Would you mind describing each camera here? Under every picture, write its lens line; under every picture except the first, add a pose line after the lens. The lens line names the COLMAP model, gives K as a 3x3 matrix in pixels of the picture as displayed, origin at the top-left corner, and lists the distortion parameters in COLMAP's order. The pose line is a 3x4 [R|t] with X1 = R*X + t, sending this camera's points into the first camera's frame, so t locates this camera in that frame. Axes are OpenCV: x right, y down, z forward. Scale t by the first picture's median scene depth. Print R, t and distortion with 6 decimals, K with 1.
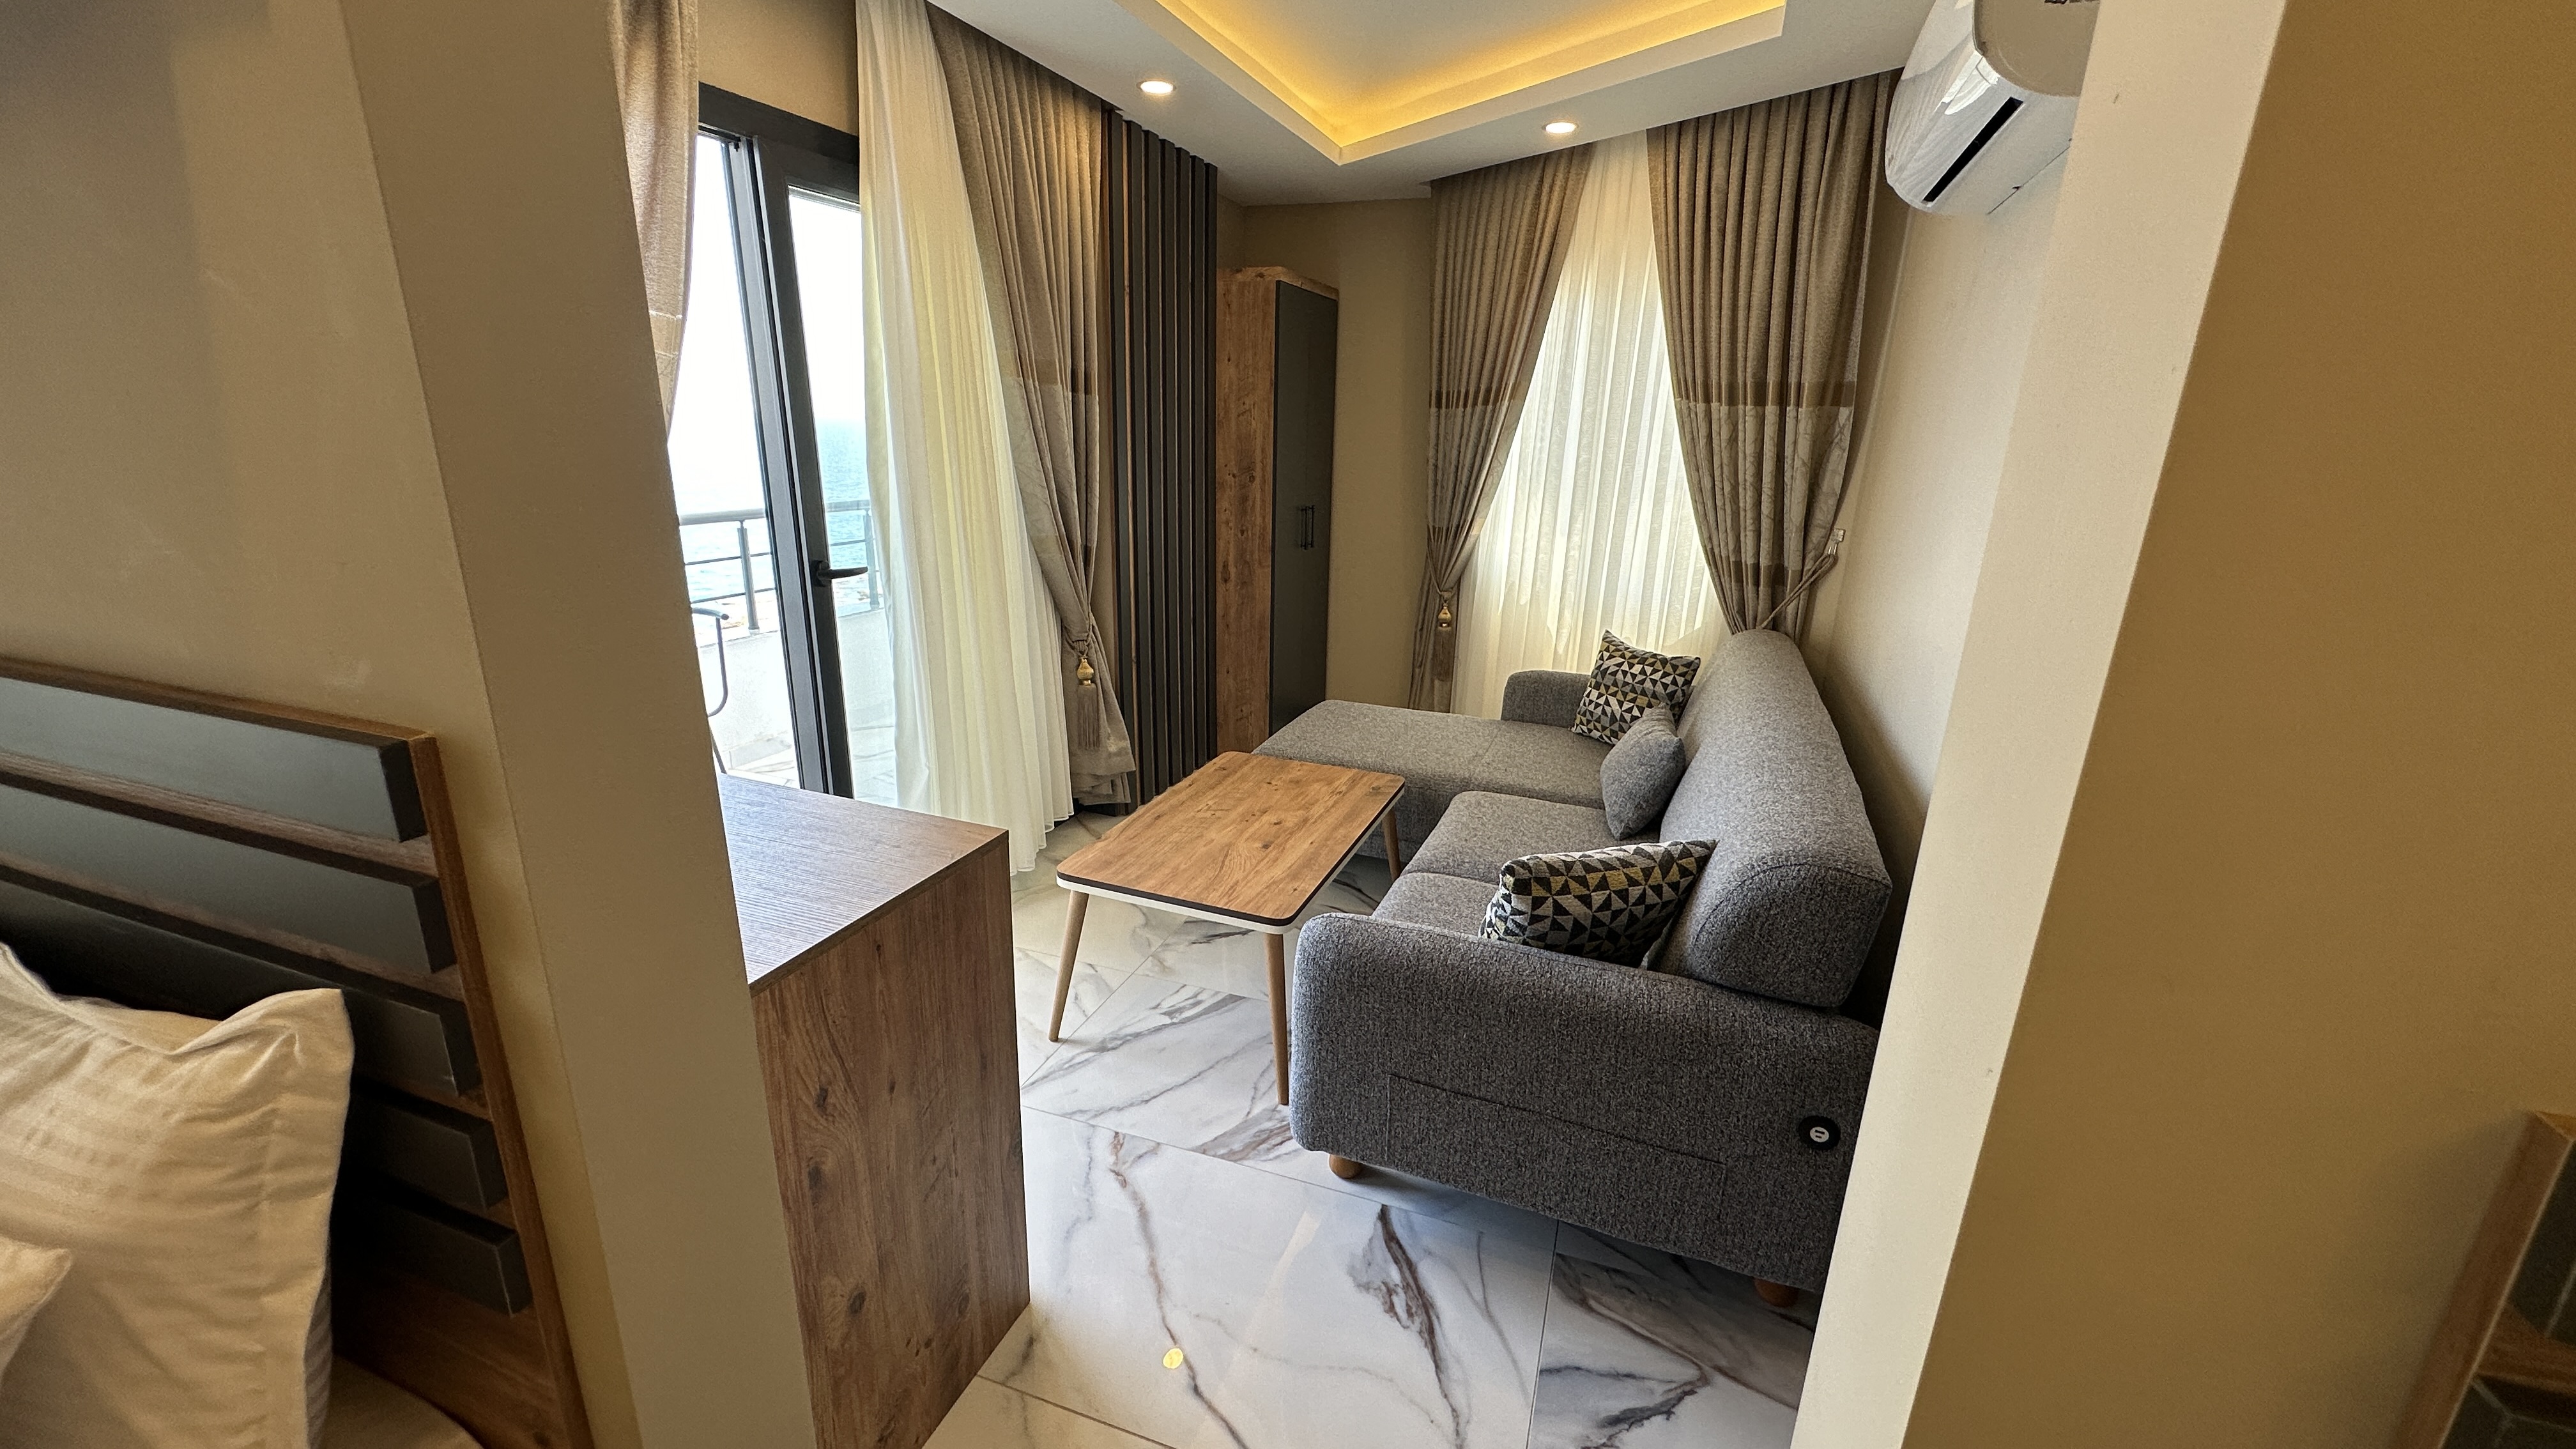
lens RADIAL K [[1029.6, 0, 1286.6], [0, 1029.6, 728.6], [0, 0, 1]] dist [-0.004028, 0.000186]
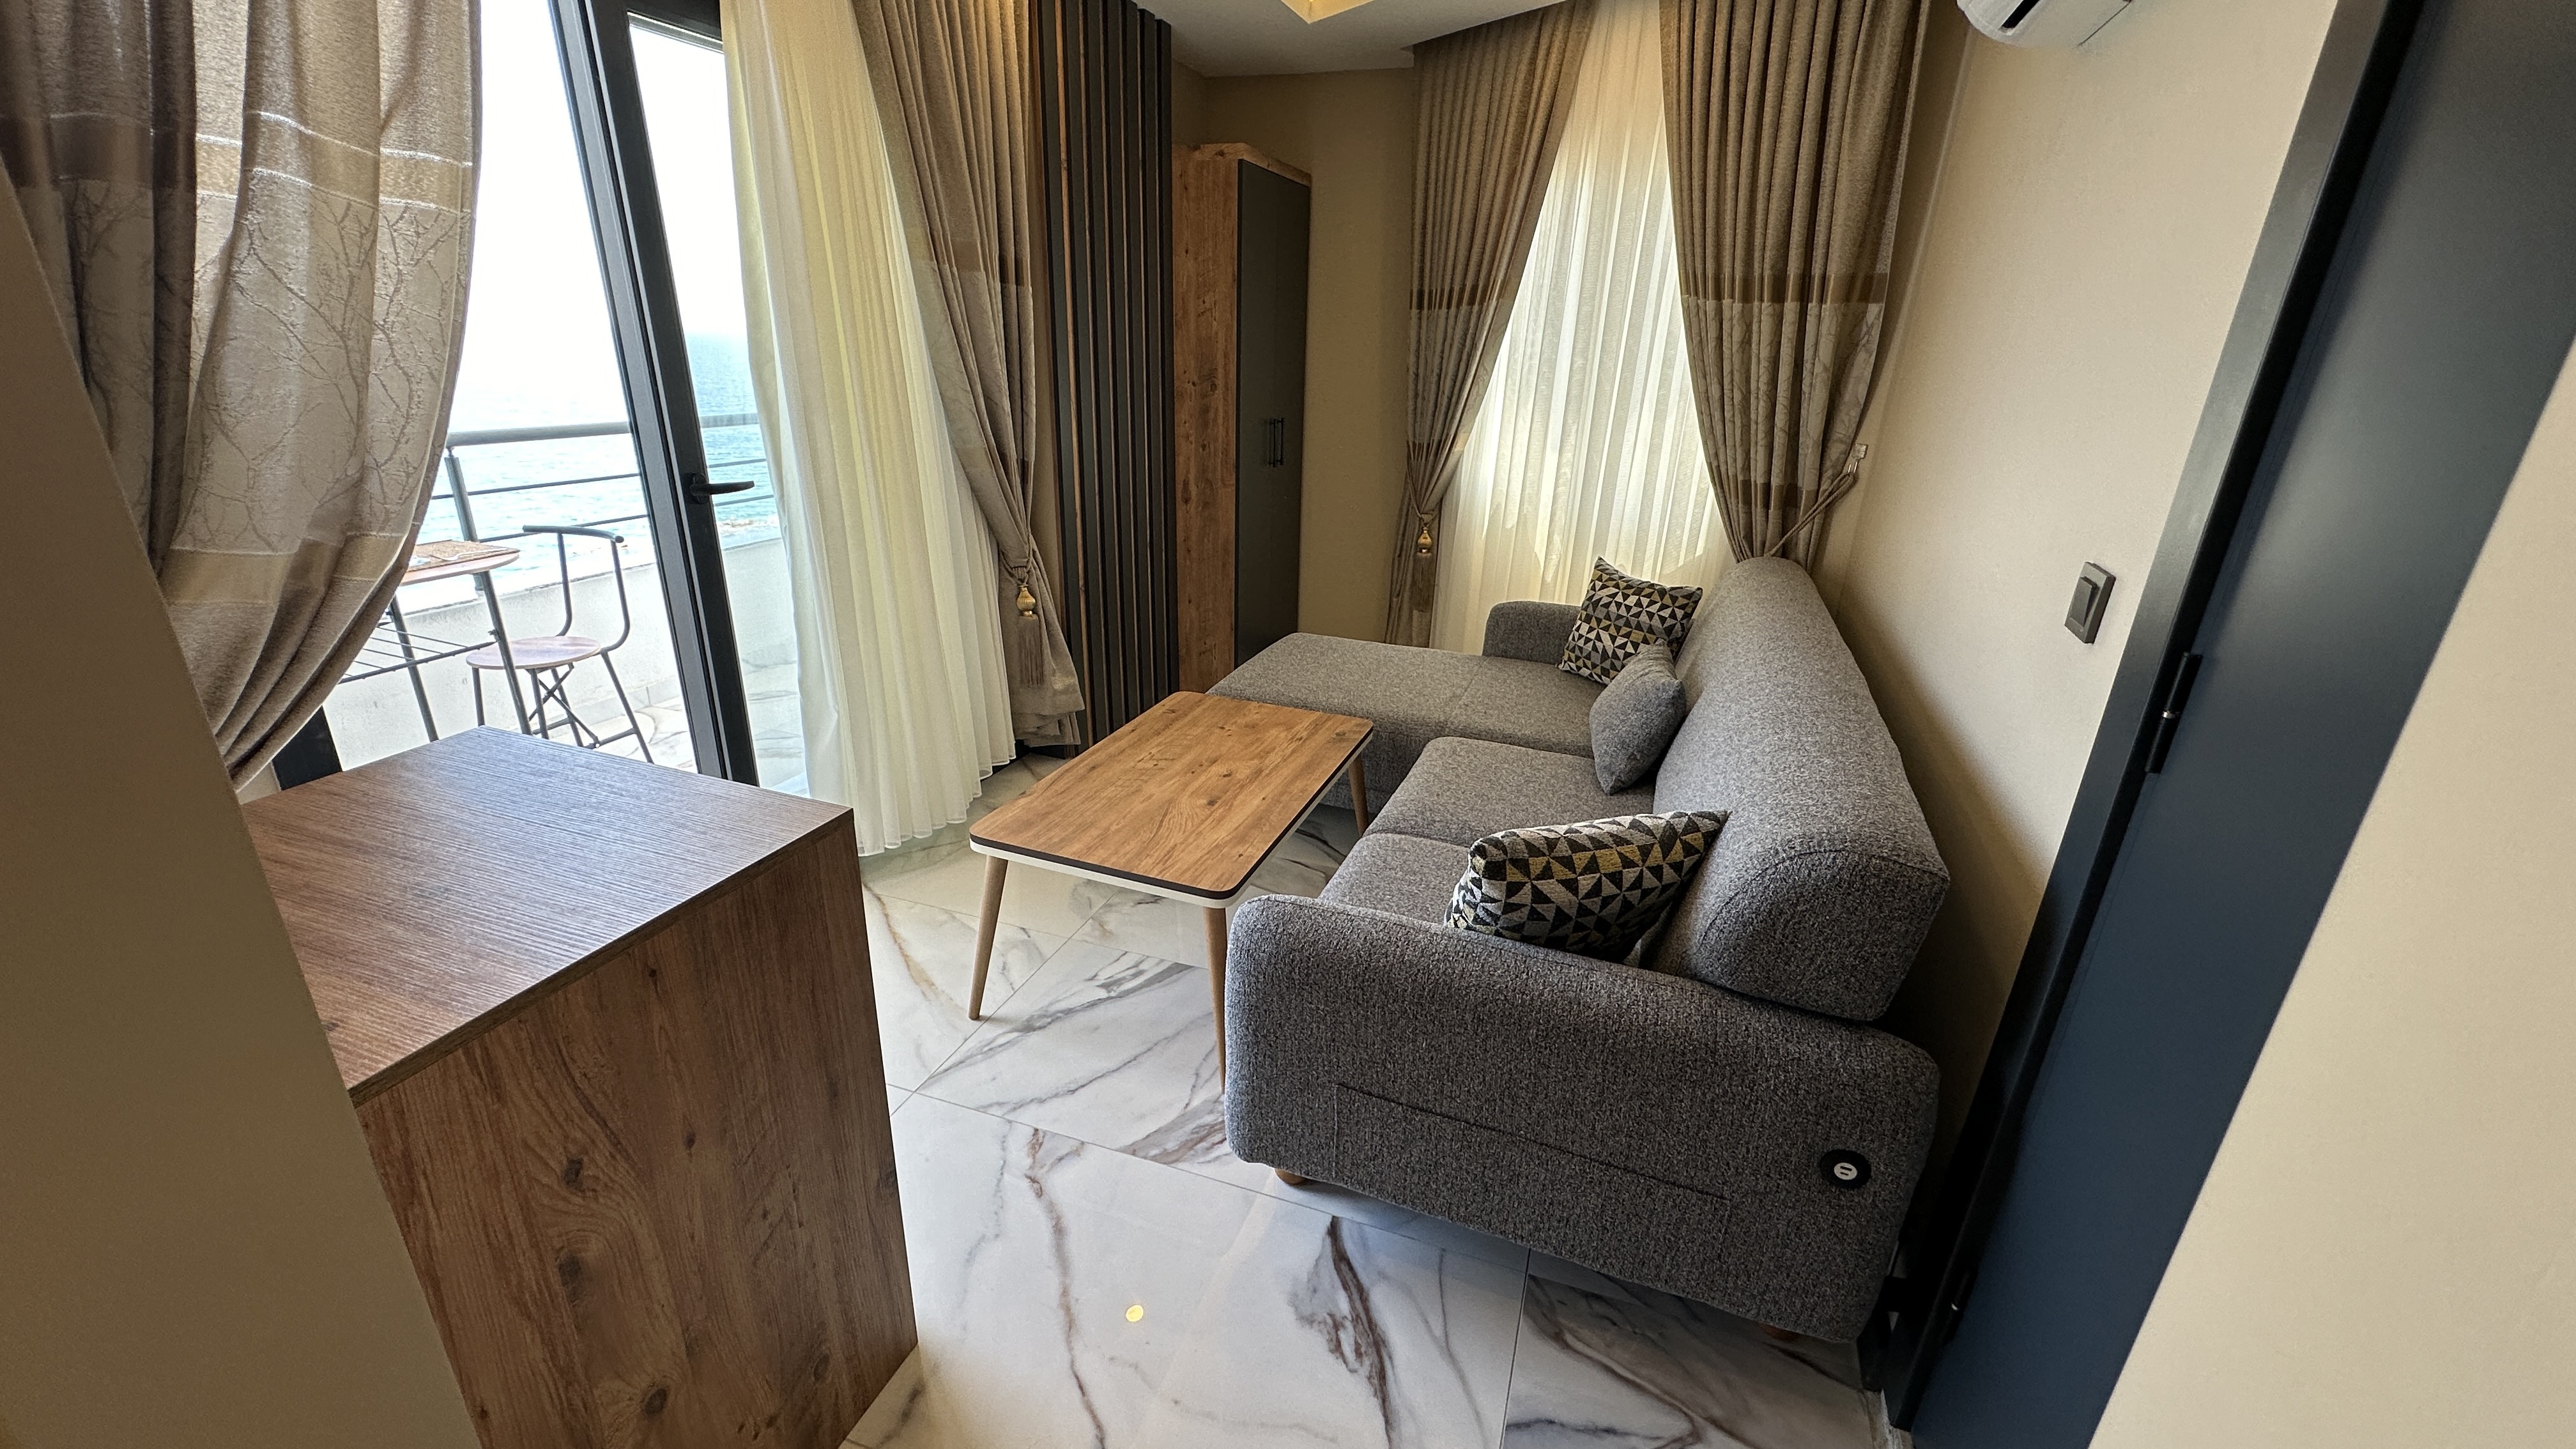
lens RADIAL K [[1029.6, 0, 1286.6], [0, 1029.6, 728.6], [0, 0, 1]] dist [-0.004028, 0.000186]
pose [[0.999929, 0.000971, 0.011917, 0.029128], [-0.001818, 0.997455, 0.071282, -0.010689], [-0.011818, -0.071299, 0.997385, 0.104601]]
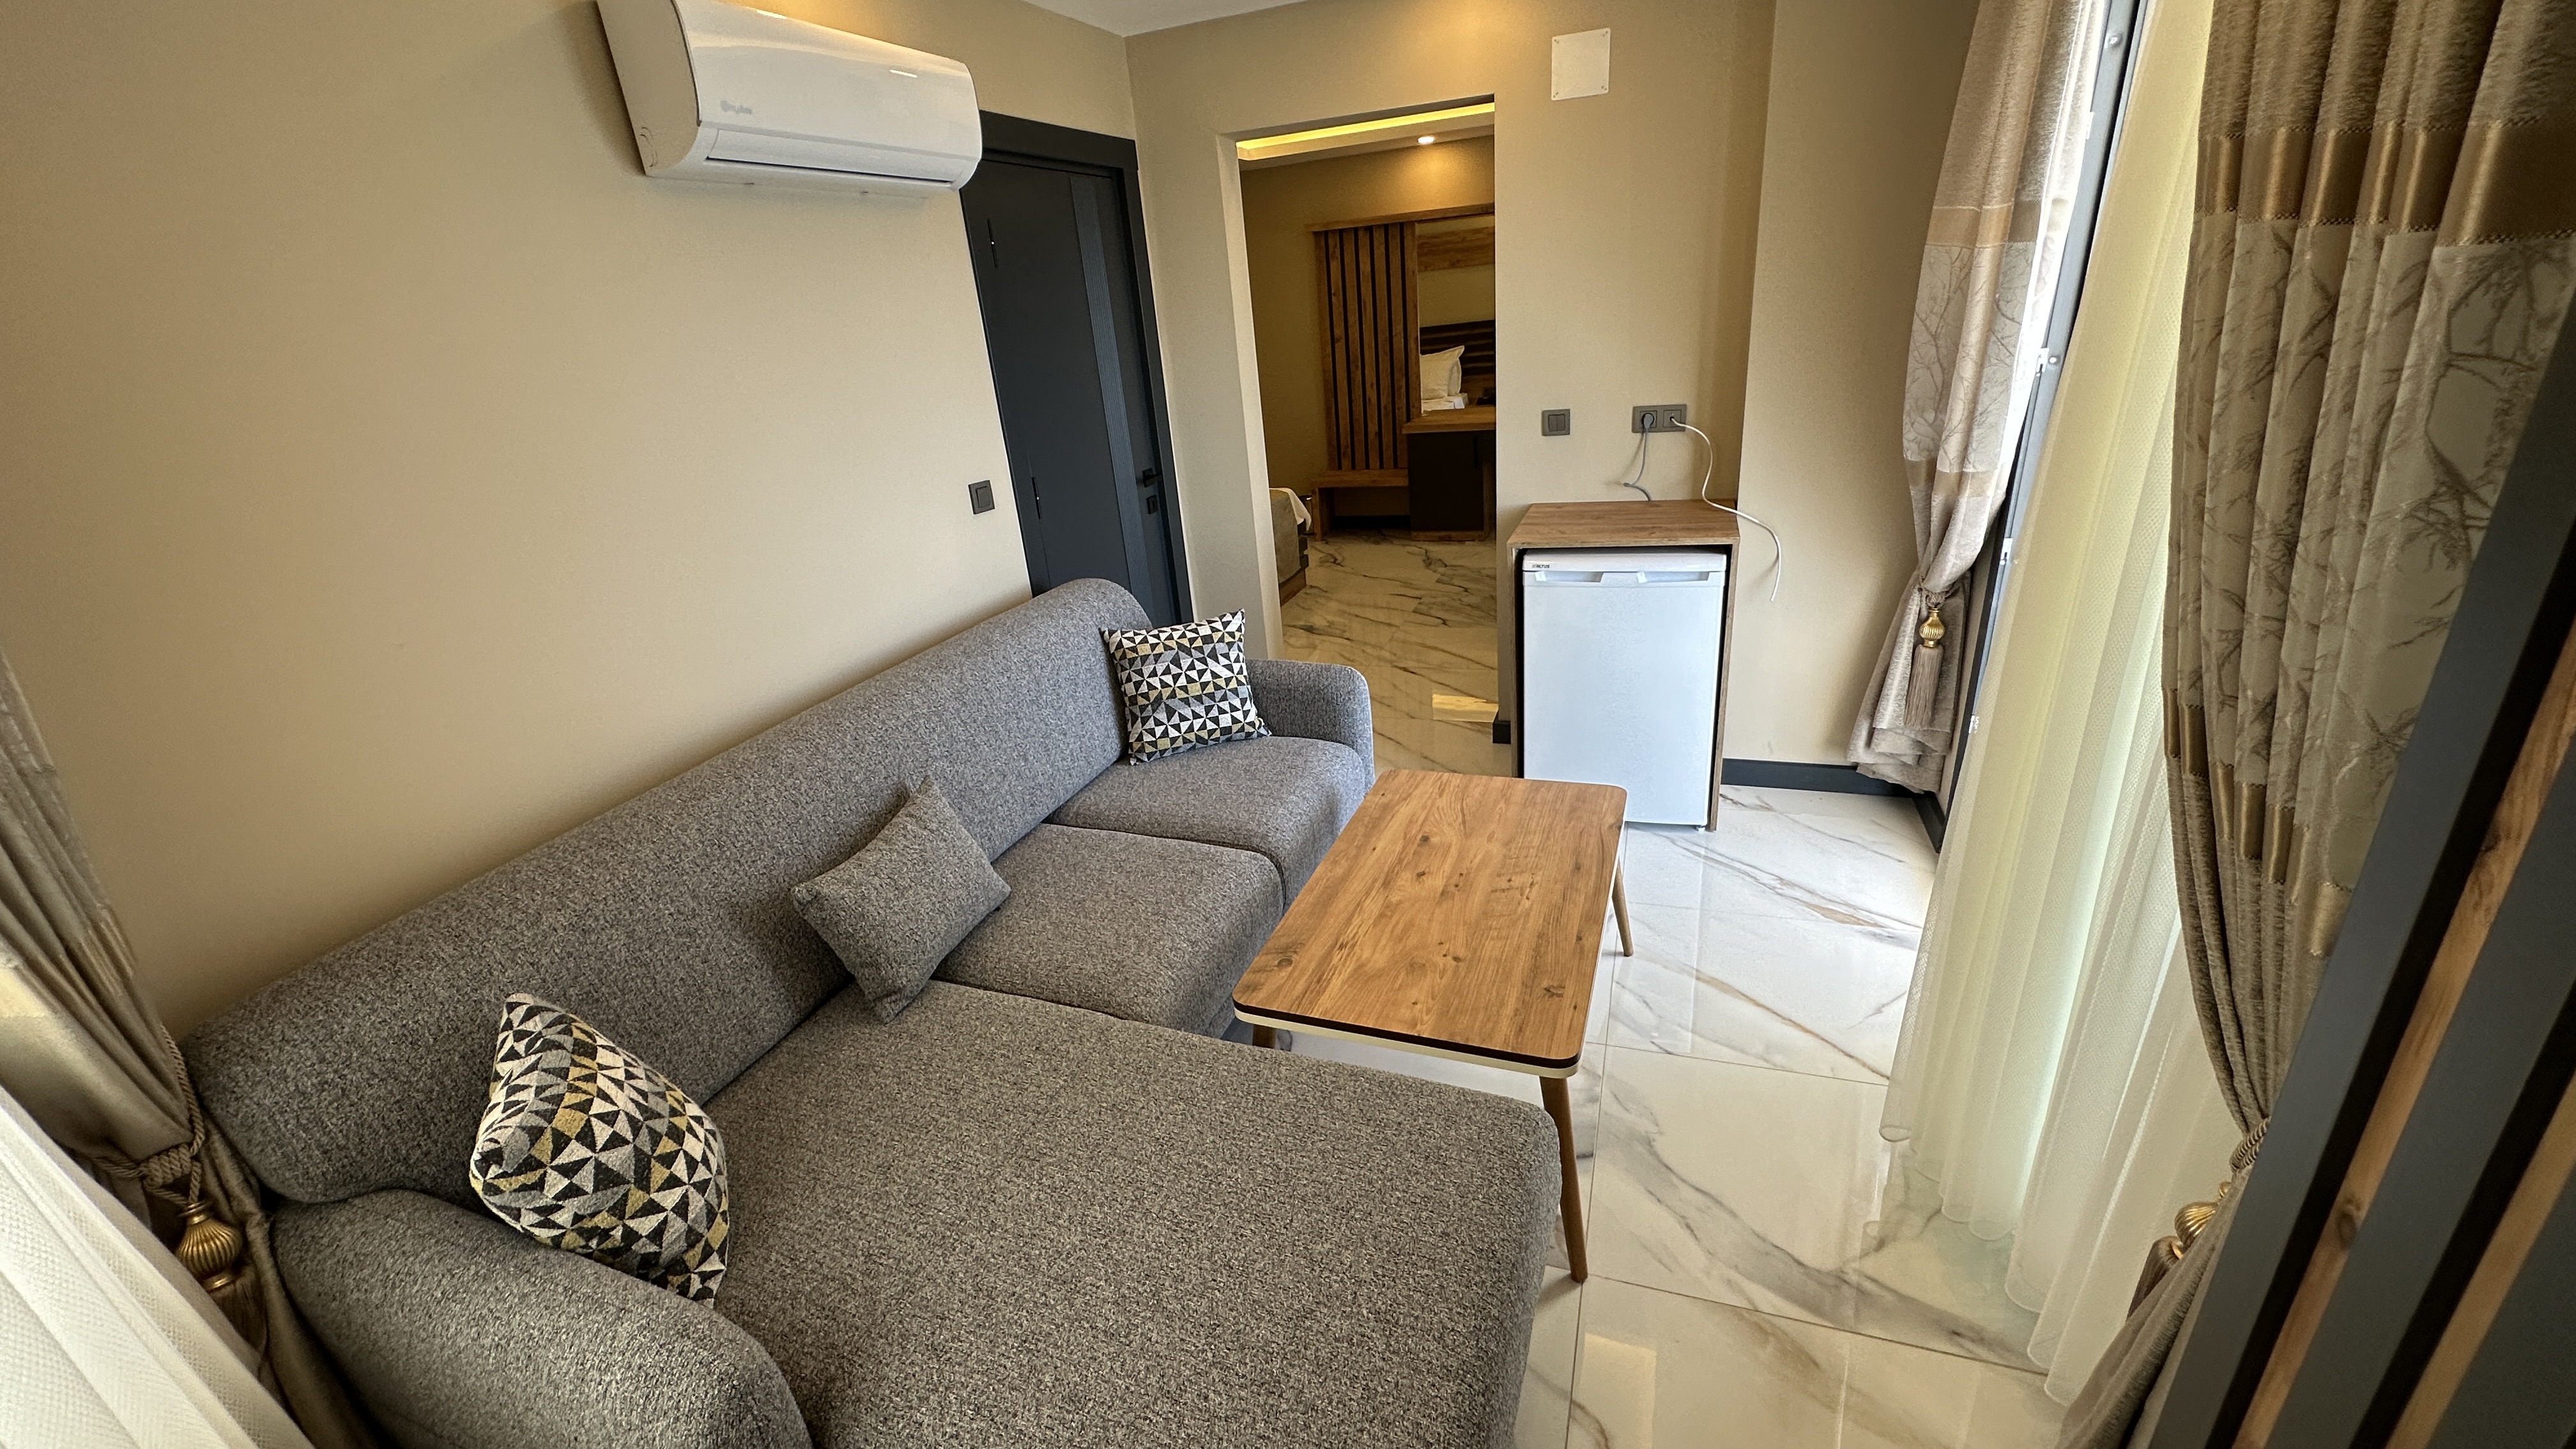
lens RADIAL K [[1029.6, 0, 1286.6], [0, 1029.6, 728.6], [0, 0, 1]] dist [-0.004028, 0.000186]
pose [[-0.998201, 0.056555, 0.019893, 0.065599], [0.056491, 0.776186, 0.627968, -0.450680], [0.020074, 0.627963, -0.777985, 1.404087]]
